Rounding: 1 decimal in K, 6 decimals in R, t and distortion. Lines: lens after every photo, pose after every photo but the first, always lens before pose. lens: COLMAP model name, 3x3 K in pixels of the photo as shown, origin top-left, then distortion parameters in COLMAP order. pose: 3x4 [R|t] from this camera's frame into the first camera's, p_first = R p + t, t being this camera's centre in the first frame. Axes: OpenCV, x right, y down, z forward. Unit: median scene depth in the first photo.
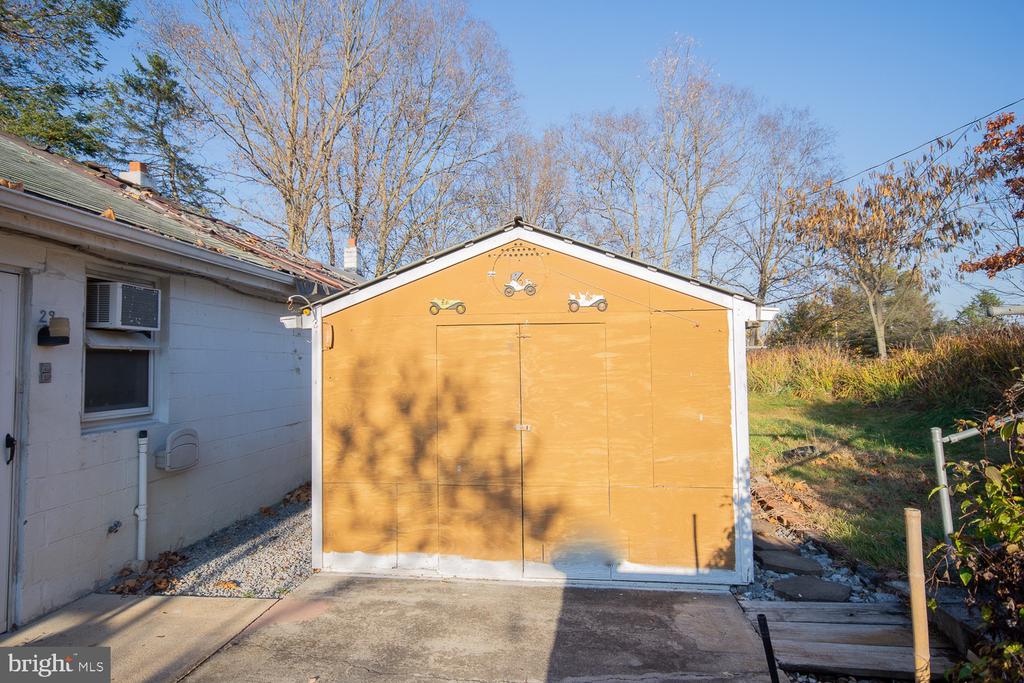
lens RADIAL K [[615.1, 0, 510.8], [0, 615.1, 342.6], [0, 0, 1]] dist [-0.001595, 0.001304]
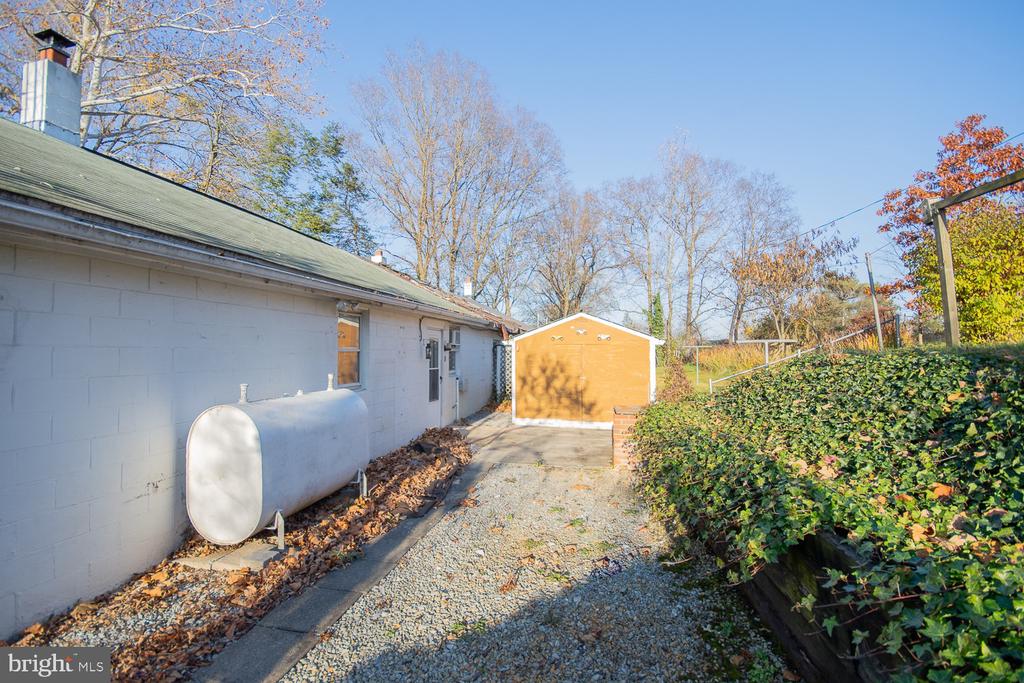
lens RADIAL K [[453.0, 0, 513.0], [0, 453.0, 338.4], [0, 0, 1]] dist [0.000323, -0.004484]
pose [[0.995201, 0.007244, -0.097582, -0.103630], [-0.006658, 0.999958, 0.006338, -0.069356], [0.097624, -0.005658, 0.995207, -1.248987]]
